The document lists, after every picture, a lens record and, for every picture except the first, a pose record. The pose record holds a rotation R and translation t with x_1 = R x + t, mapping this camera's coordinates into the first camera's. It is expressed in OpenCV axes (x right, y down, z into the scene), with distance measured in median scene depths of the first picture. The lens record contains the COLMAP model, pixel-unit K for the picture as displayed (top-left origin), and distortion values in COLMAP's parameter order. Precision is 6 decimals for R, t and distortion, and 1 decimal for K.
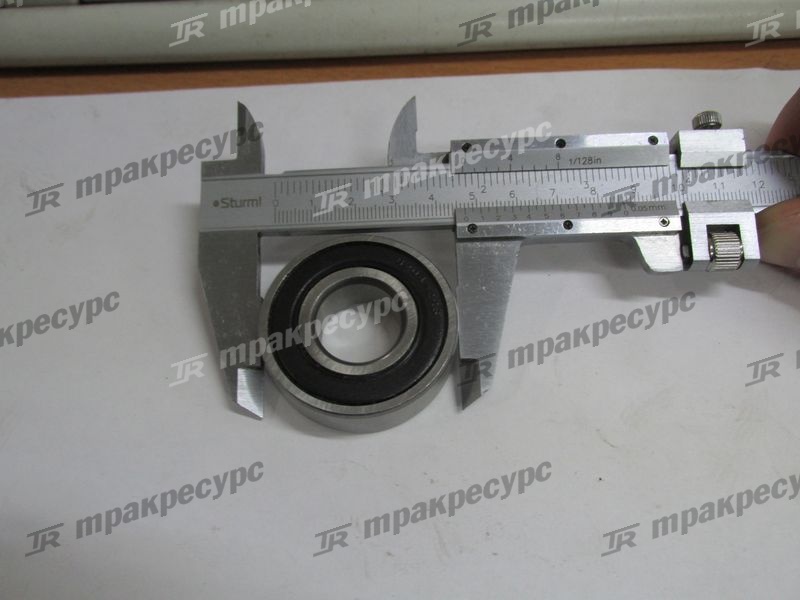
lens RADIAL K [[692.2, 0, 400.0], [0, 692.2, 300.0], [0, 0, 1]] dist [-0.042251, -0.007979]
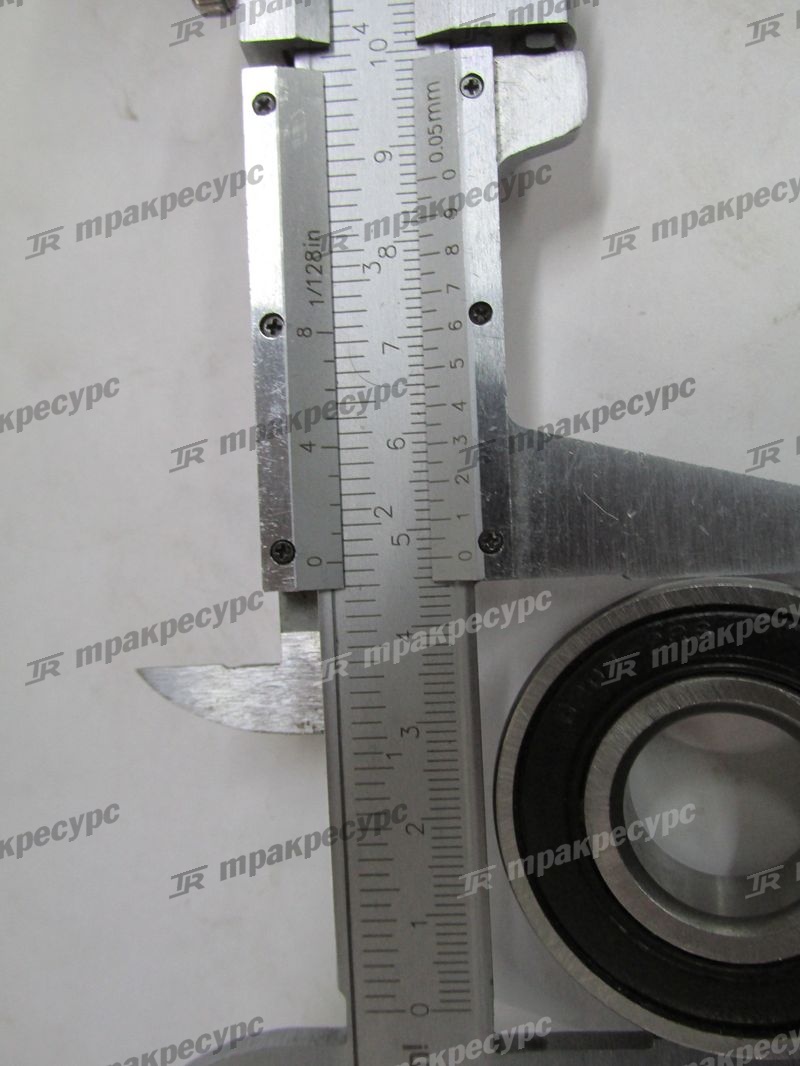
lens RADIAL K [[922.4, 0, 400.0], [0, 922.4, 533.0], [0, 0, 1]] dist [-0.042251, -0.007979]
pose [[-0.011476, -0.999477, 0.030218, 0.093165], [0.988291, -0.006739, 0.152432, -0.239818], [-0.152149, 0.031614, 0.987852, 0.456560]]
